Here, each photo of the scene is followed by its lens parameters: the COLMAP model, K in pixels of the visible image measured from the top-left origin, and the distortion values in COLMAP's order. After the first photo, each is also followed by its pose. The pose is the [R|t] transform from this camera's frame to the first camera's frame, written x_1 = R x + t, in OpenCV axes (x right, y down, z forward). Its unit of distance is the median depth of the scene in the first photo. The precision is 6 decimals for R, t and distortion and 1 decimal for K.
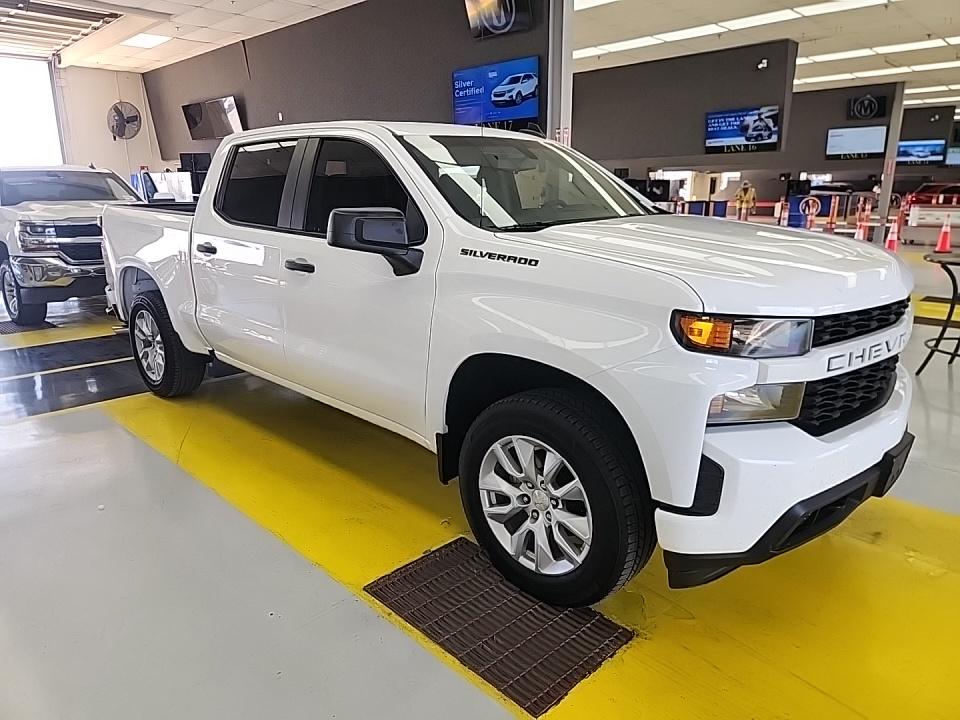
lens RADIAL K [[641.2, 0, 480.0], [0, 641.2, 360.0], [0, 0, 1]] dist [0.003672, -0.000875]
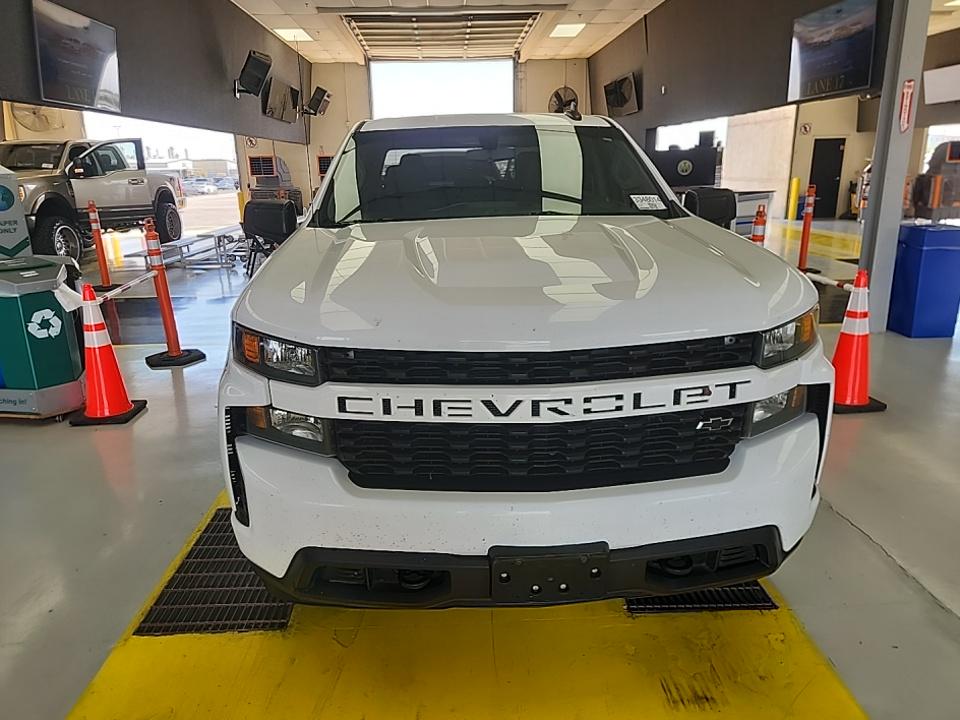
lens RADIAL K [[641.2, 0, 480.0], [0, 641.2, 360.0], [0, 0, 1]] dist [0.003672, -0.000875]
pose [[0.747944, 0.170022, -0.641617, 0.907264], [-0.141821, 0.985250, 0.095757, -0.105437], [0.648434, 0.019374, 0.761024, 0.378392]]
